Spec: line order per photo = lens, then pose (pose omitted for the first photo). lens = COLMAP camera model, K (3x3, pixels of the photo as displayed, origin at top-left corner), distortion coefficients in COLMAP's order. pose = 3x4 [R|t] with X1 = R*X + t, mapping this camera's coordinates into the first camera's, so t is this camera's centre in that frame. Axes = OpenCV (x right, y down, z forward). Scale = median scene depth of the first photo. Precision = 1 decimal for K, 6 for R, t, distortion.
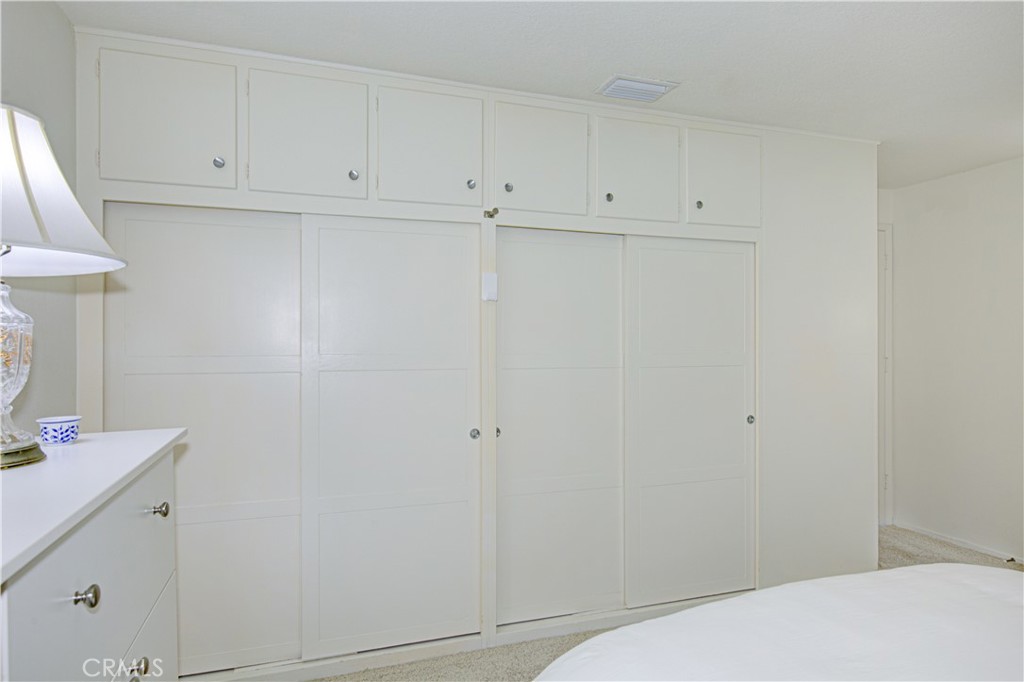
lens RADIAL K [[617.6, 0, 511.9], [0, 617.6, 351.6], [0, 0, 1]] dist [-0.000854, -0.000018]
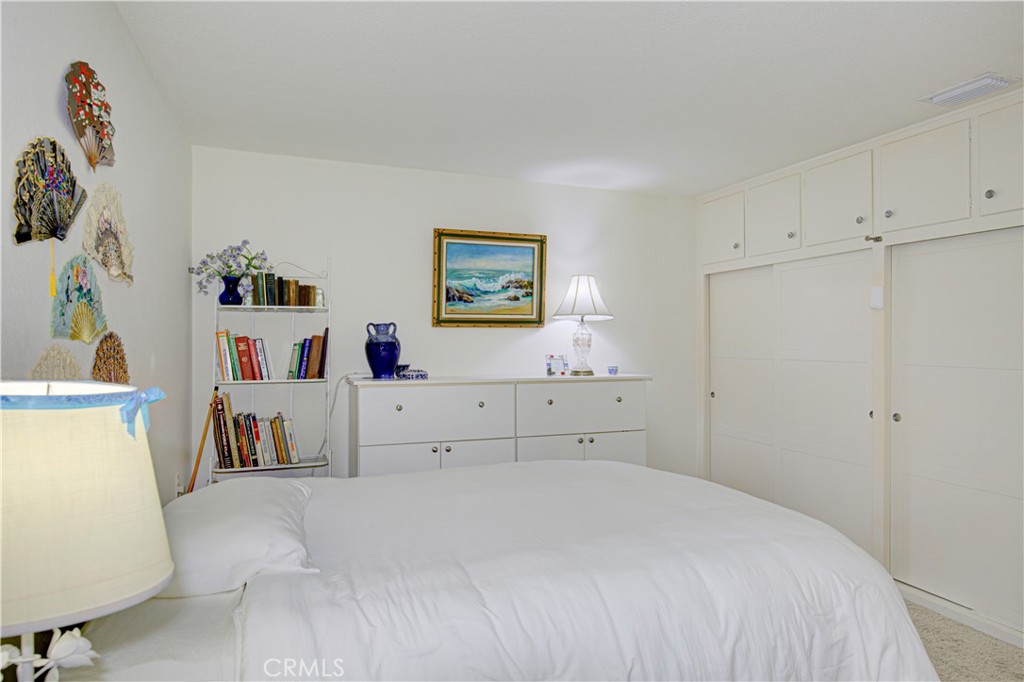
lens RADIAL K [[640.1, 0, 512.0], [0, 640.1, 341.0], [0, 0, 1]] dist [-0.000545, 0.000109]
pose [[0.032792, 0.005986, -0.999444, 1.217949], [0.007739, 0.999951, 0.006243, -0.032923], [0.999432, -0.007939, 0.032744, 0.228465]]
